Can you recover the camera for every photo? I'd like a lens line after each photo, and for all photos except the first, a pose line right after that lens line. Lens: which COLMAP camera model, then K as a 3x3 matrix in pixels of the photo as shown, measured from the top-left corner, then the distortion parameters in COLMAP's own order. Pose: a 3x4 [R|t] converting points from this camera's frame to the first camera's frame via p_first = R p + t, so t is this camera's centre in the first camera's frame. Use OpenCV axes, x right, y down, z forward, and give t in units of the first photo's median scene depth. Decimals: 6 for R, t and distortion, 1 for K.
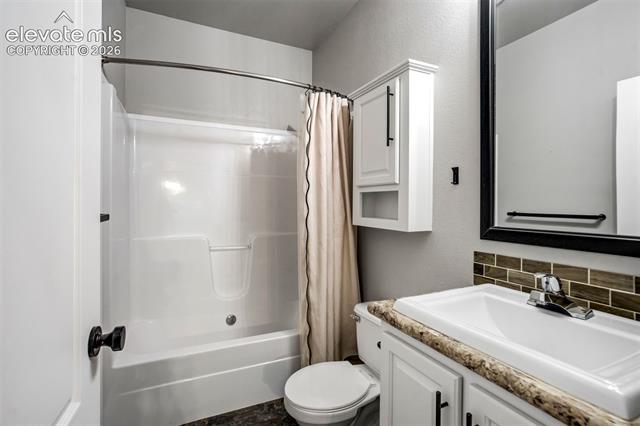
lens RADIAL K [[299.8, 0, 317.1], [0, 299.8, 206.0], [0, 0, 1]] dist [-0.028551, 0.009950]
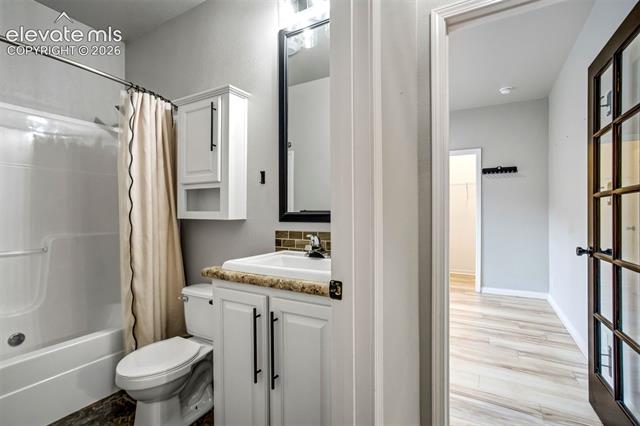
lens RADIAL K [[299.8, 0, 319.2], [0, 299.8, 210.7], [0, 0, 1]] dist [-0.028551, 0.009950]
pose [[0.815718, -0.007825, 0.578396, -0.099664], [0.010588, 0.999943, -0.001405, 0.045531], [-0.578352, 0.007270, 0.815755, -0.221998]]
